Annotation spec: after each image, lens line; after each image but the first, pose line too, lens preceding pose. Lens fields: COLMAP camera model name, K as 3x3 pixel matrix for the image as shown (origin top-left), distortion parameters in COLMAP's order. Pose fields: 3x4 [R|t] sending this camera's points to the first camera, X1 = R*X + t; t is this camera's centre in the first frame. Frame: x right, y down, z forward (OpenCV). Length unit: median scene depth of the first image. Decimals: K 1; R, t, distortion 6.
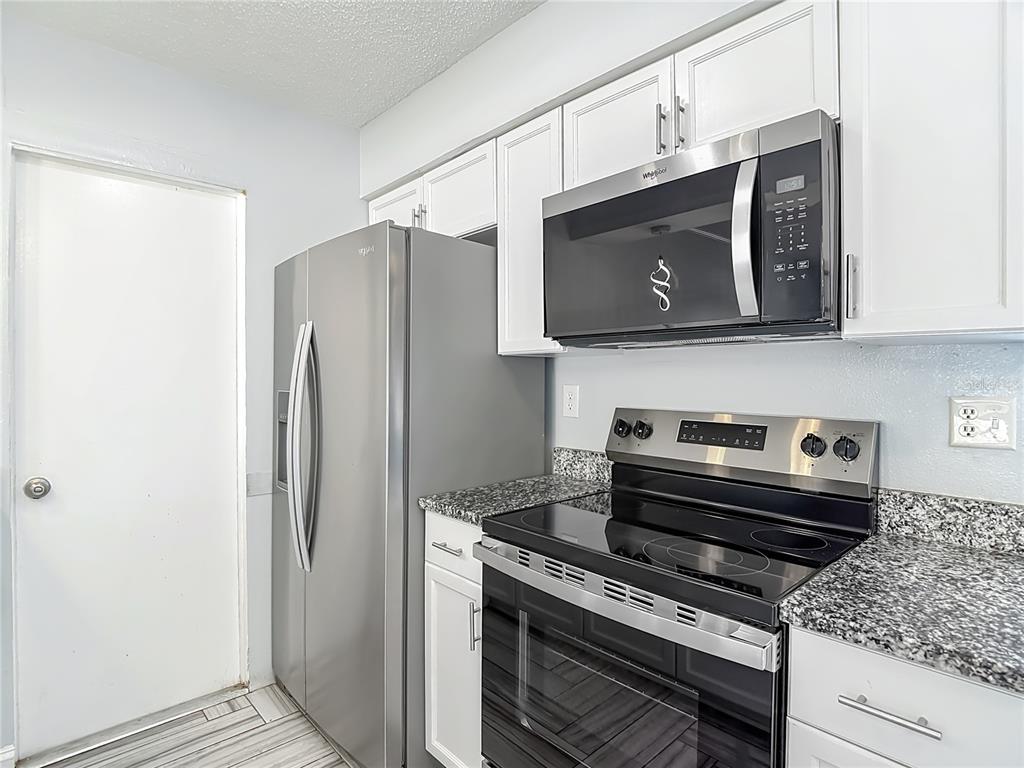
lens RADIAL K [[552.3, 0, 527.5], [0, 552.3, 379.0], [0, 0, 1]] dist [-0.002933, -0.007992]
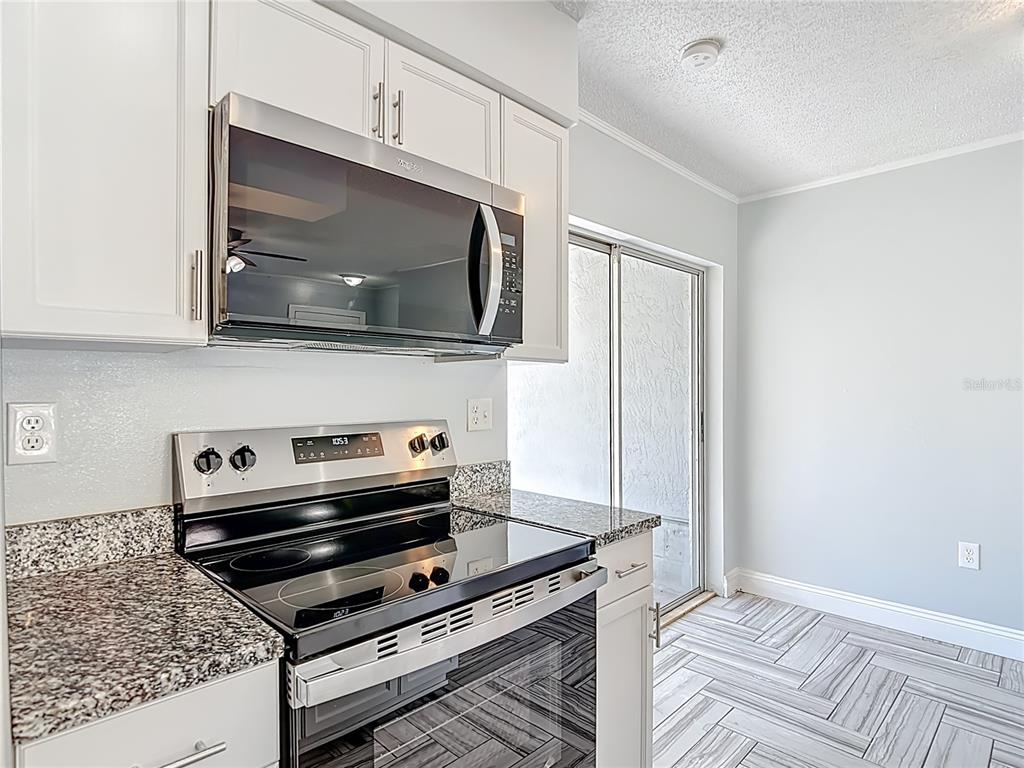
lens RADIAL K [[552.3, 0, 511.0], [0, 552.3, 387.4], [0, 0, 1]] dist [-0.002933, -0.007992]
pose [[-0.008634, -0.007864, 0.999932, -0.659570], [0.007313, 0.999942, 0.007927, -0.008508], [-0.999936, 0.007381, -0.008576, 0.788367]]
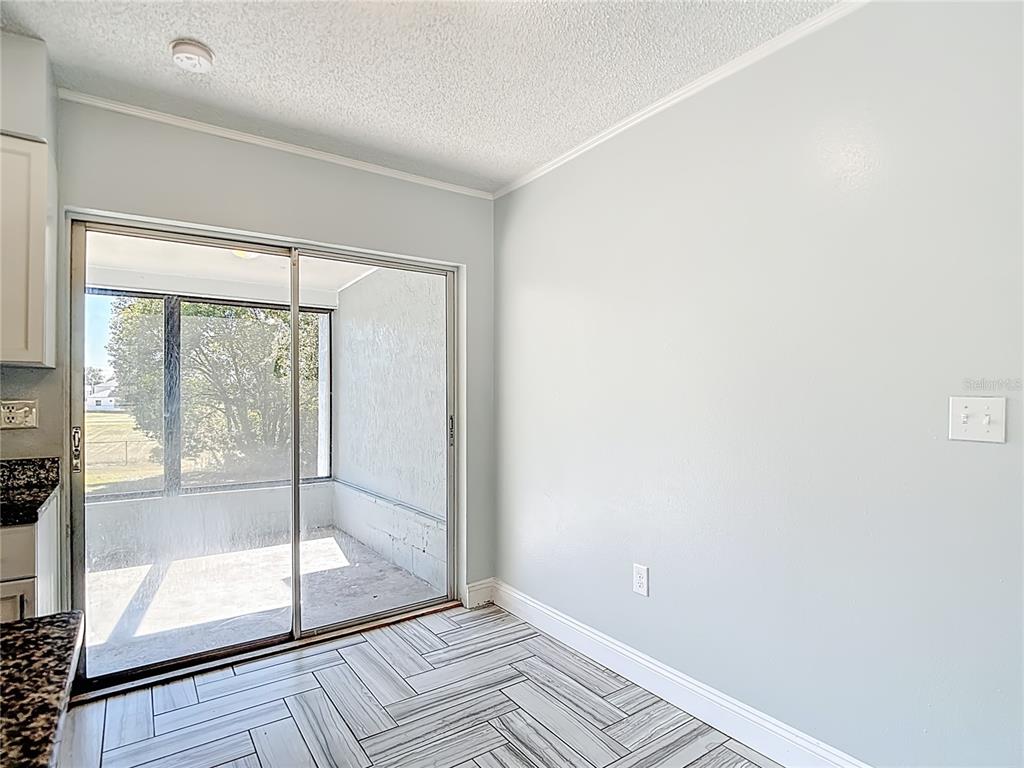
lens RADIAL K [[552.3, 0, 522.1], [0, 552.3, 392.0], [0, 0, 1]] dist [-0.002933, -0.007992]
pose [[0.152738, -0.011917, 0.988195, -0.522032], [0.002749, 0.999929, 0.011633, -0.002010], [-0.988263, 0.000940, 0.152760, -0.687013]]
